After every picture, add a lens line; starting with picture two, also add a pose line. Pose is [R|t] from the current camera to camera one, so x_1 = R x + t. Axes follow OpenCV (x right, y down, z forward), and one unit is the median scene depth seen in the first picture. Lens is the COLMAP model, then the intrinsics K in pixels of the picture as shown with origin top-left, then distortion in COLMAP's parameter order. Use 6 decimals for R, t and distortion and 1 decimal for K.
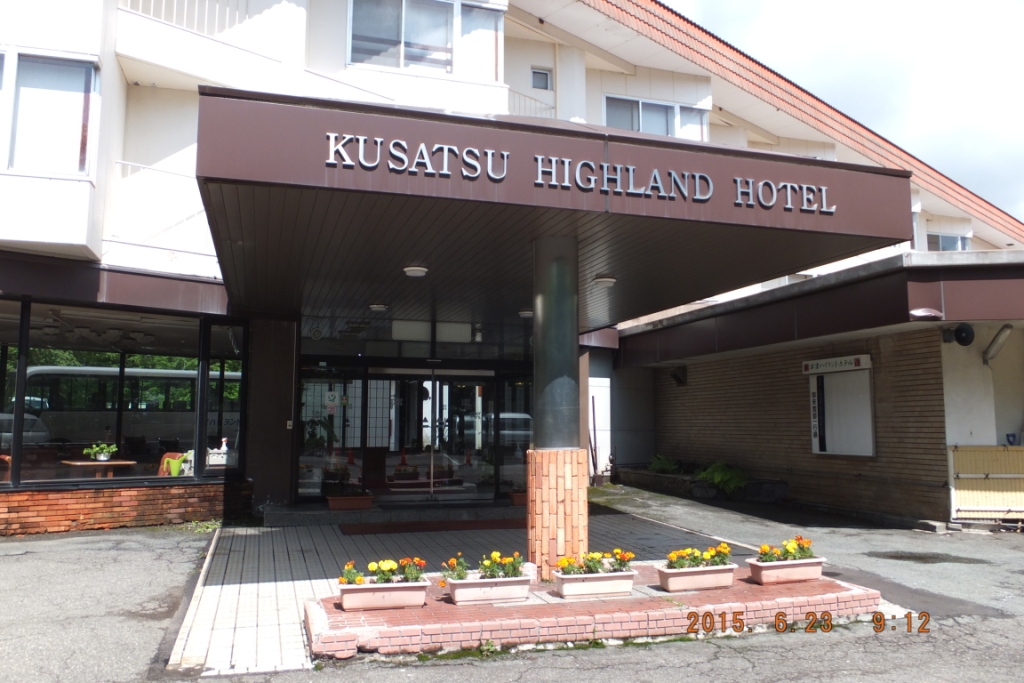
lens RADIAL K [[749.5, 0, 512.0], [0, 749.5, 341.5], [0, 0, 1]] dist [-0.022095, 0.002785]
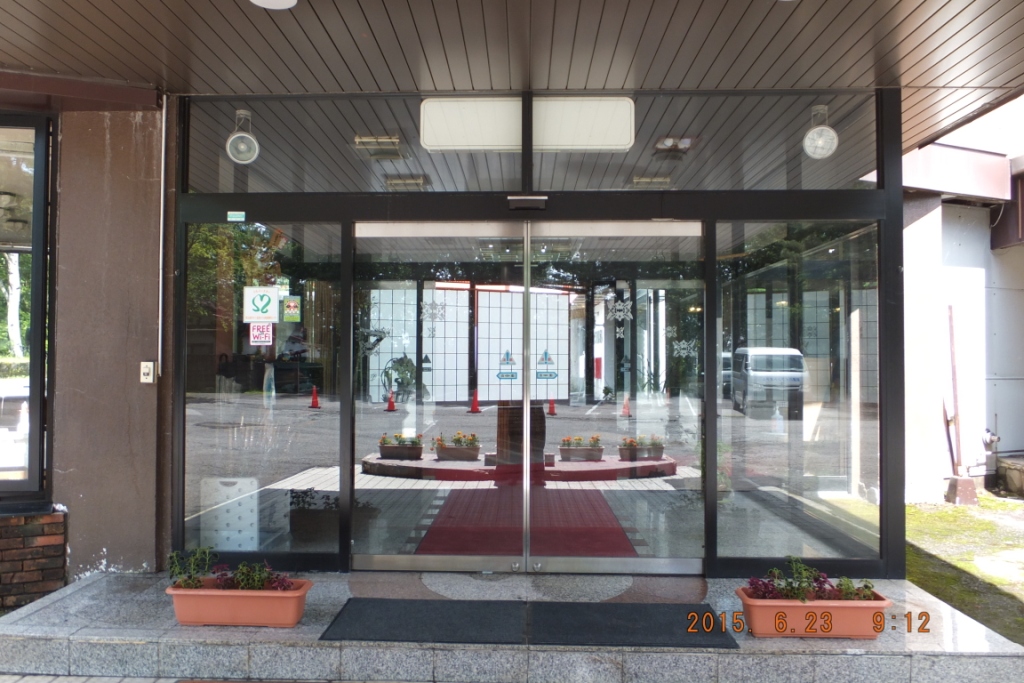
lens RADIAL K [[749.5, 0, 512.0], [0, 749.5, 341.5], [0, 0, 1]] dist [-0.022095, 0.002785]
pose [[0.942203, -0.005567, -0.334995, 0.013940], [0.035274, 0.995953, 0.082661, 0.072962], [0.333179, -0.089700, 0.938587, 0.729704]]
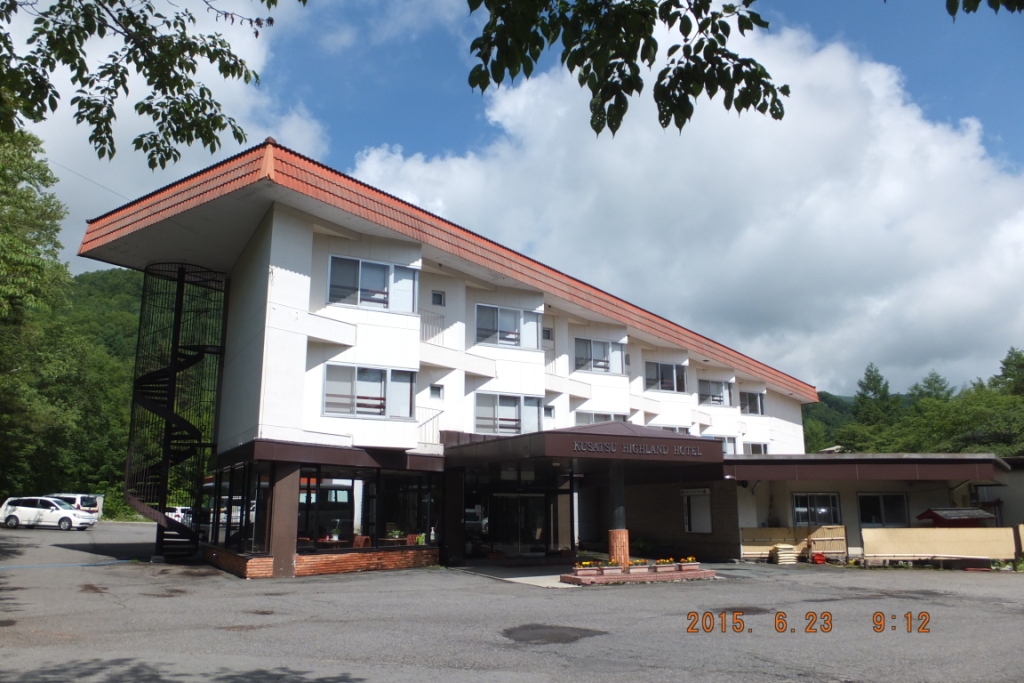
lens RADIAL K [[749.5, 0, 512.0], [0, 749.5, 341.5], [0, 0, 1]] dist [-0.022095, 0.002785]
pose [[0.979915, 0.040868, 0.195184, -0.629160], [-0.018990, 0.993451, -0.112671, -0.171588], [-0.198510, 0.106701, 0.974273, -1.261447]]
